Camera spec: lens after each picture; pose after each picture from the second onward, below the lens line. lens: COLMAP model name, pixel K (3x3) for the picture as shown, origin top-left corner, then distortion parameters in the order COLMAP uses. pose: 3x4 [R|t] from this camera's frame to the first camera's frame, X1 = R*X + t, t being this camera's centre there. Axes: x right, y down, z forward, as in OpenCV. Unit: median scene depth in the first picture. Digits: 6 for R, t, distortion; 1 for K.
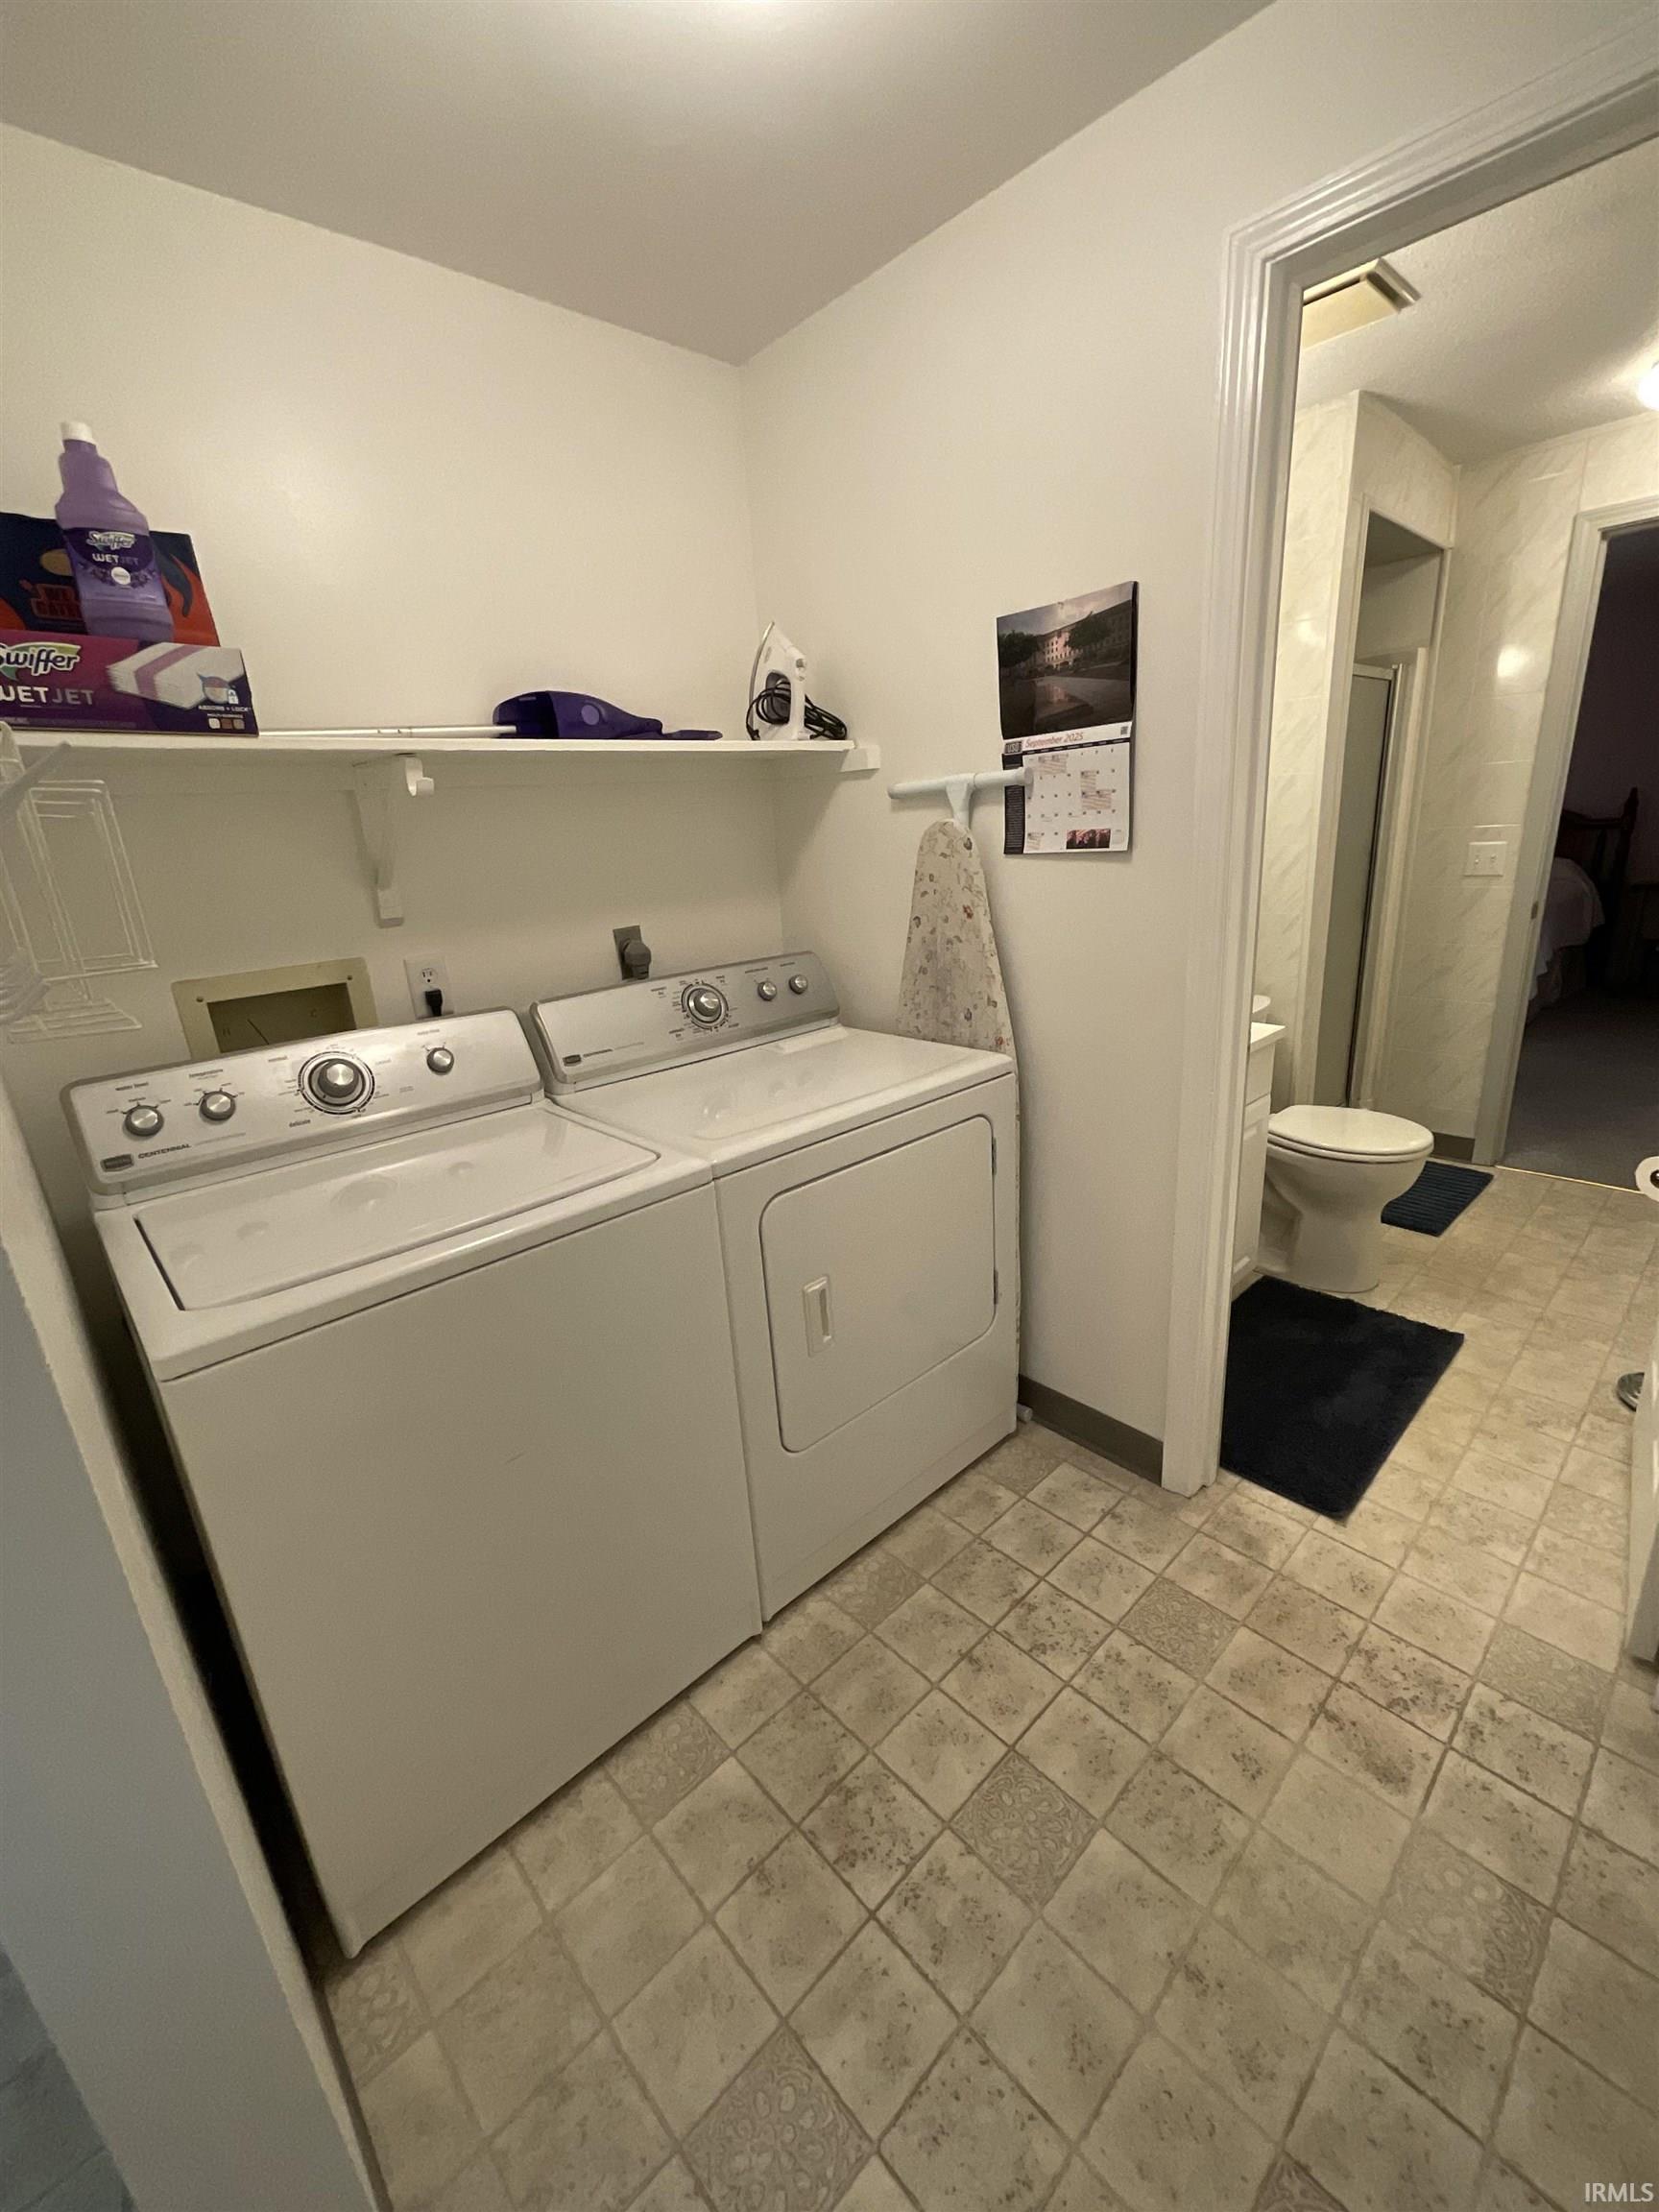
lens RADIAL K [[900.4, 0, 829.5], [0, 900.4, 1106.0], [0, 0, 1]] dist [0.001306, 0.000381]
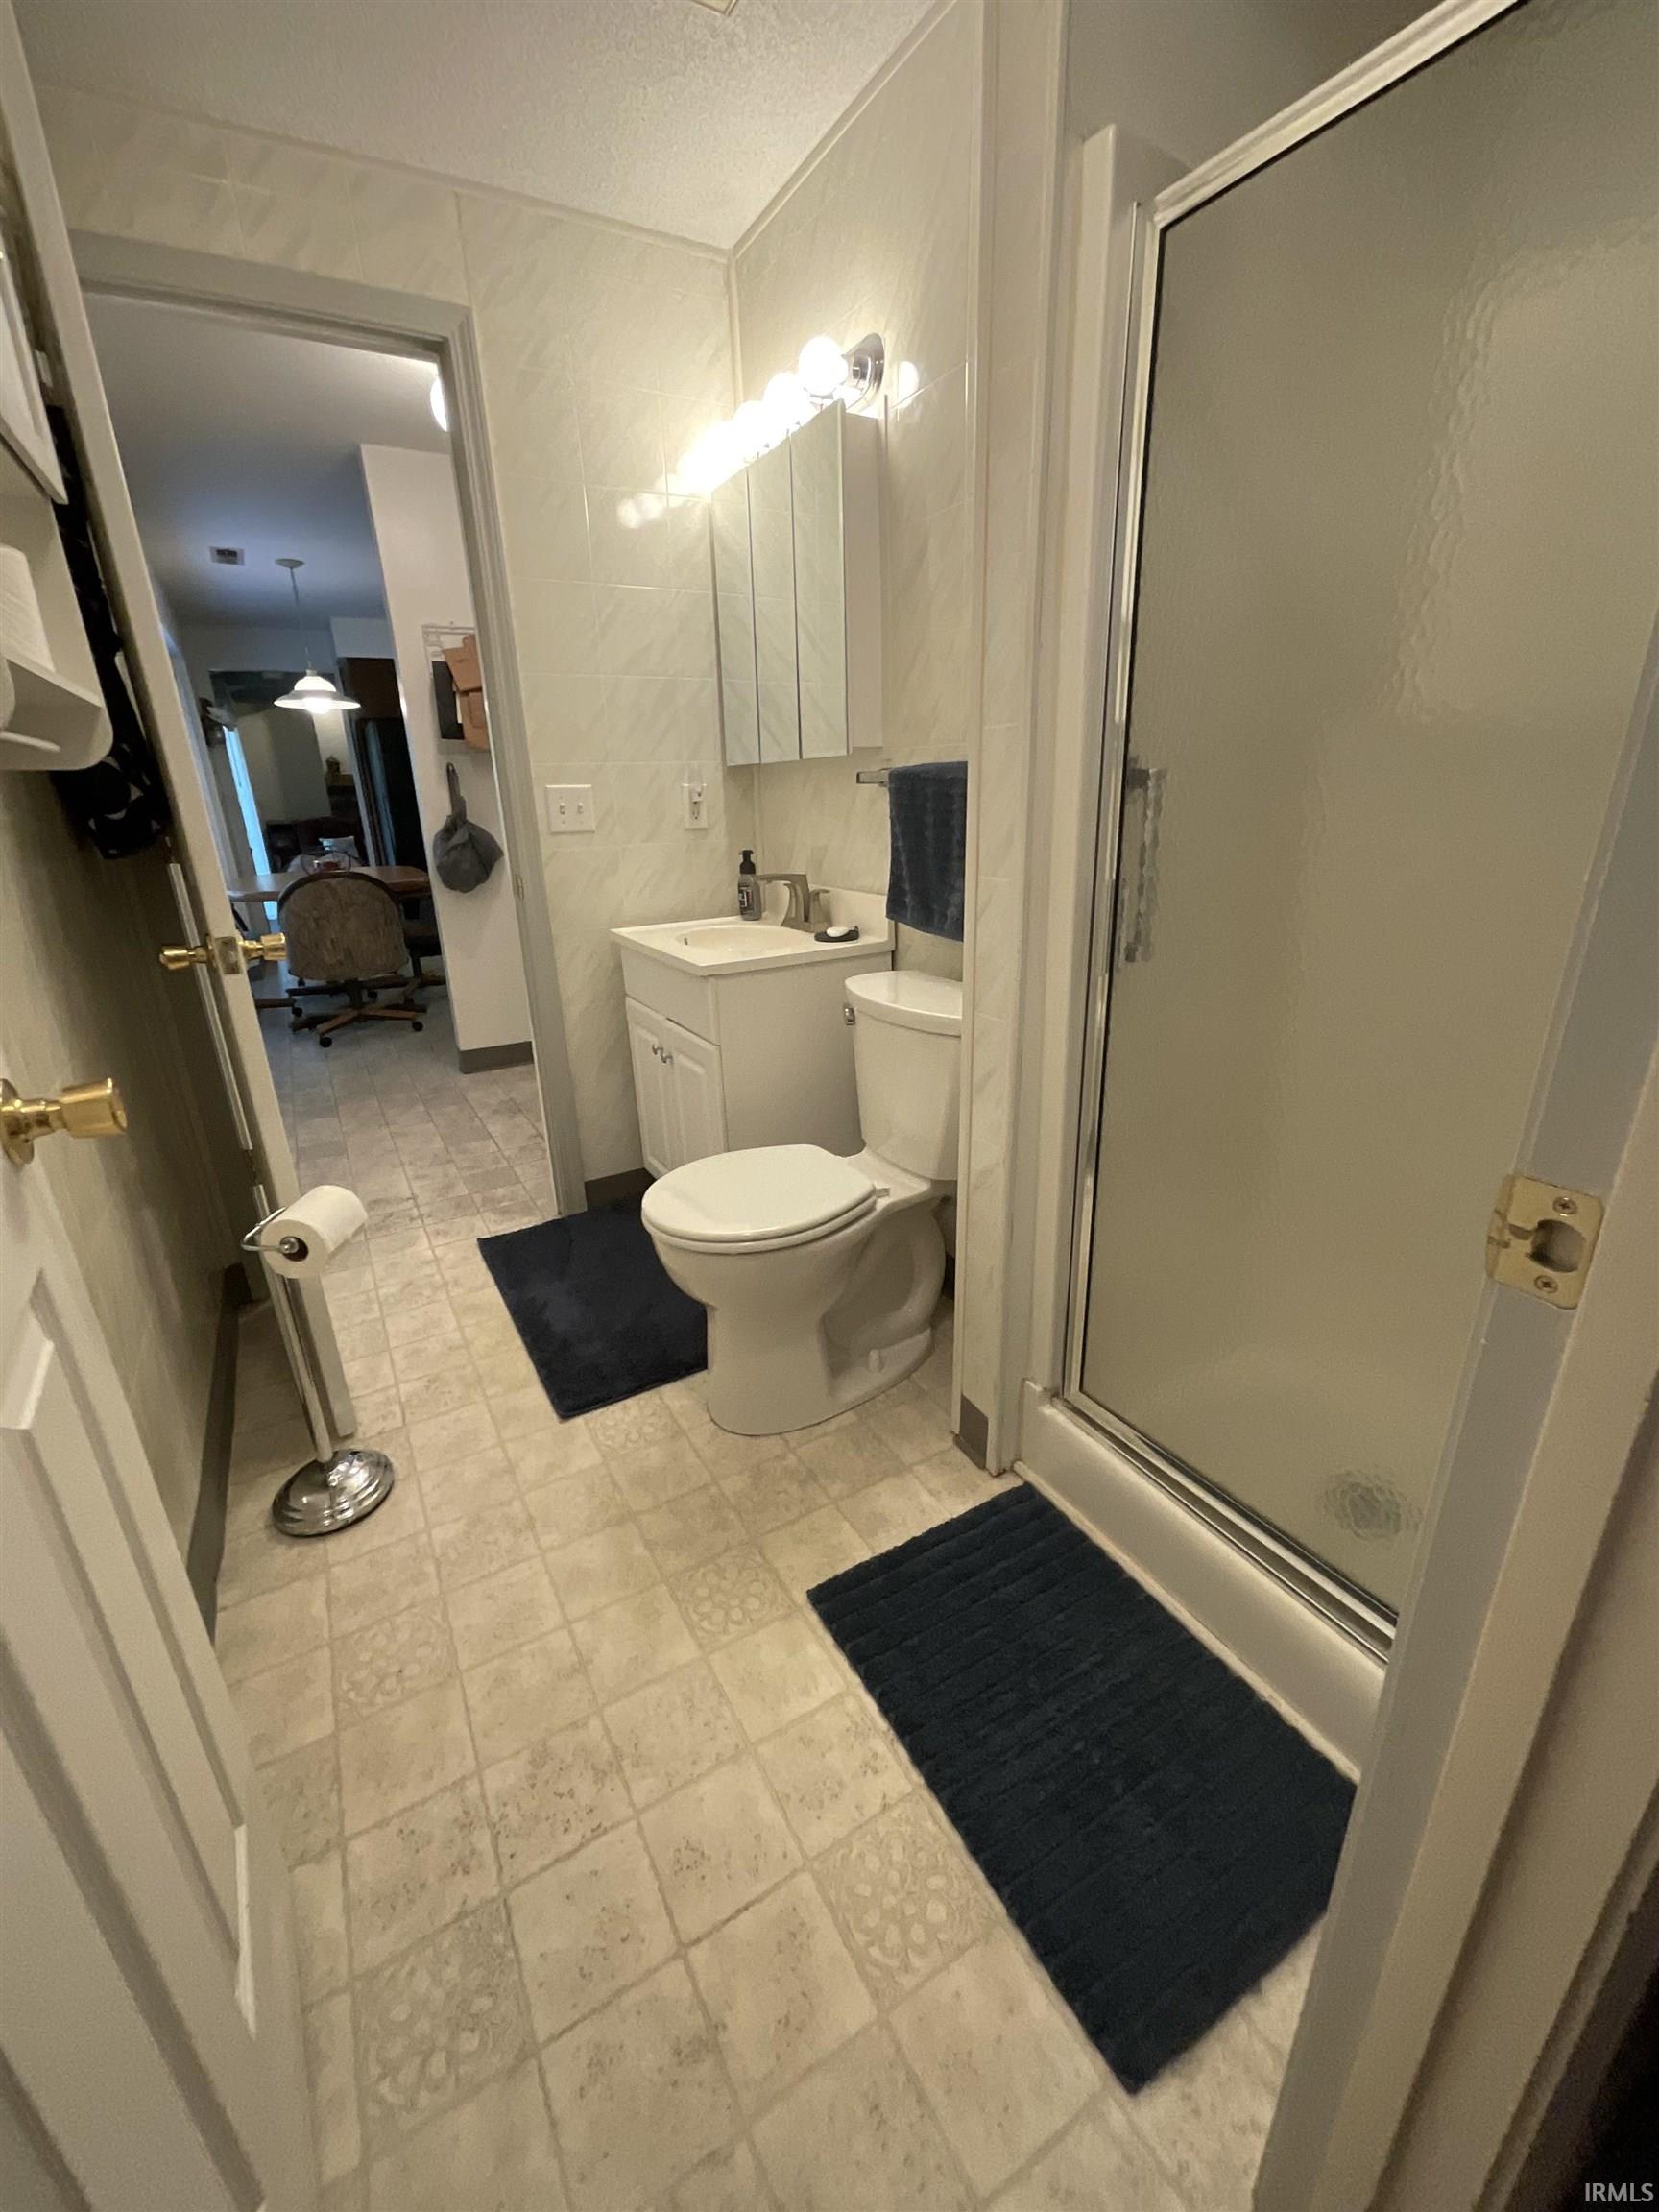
lens RADIAL K [[900.4, 0, 829.5], [0, 900.4, 1106.0], [0, 0, 1]] dist [0.001306, 0.000381]
pose [[-0.216791, 0.400127, -0.890449, 1.645938], [-0.245459, 0.860496, 0.446427, -0.492371], [0.944855, 0.315350, -0.088333, 1.604569]]
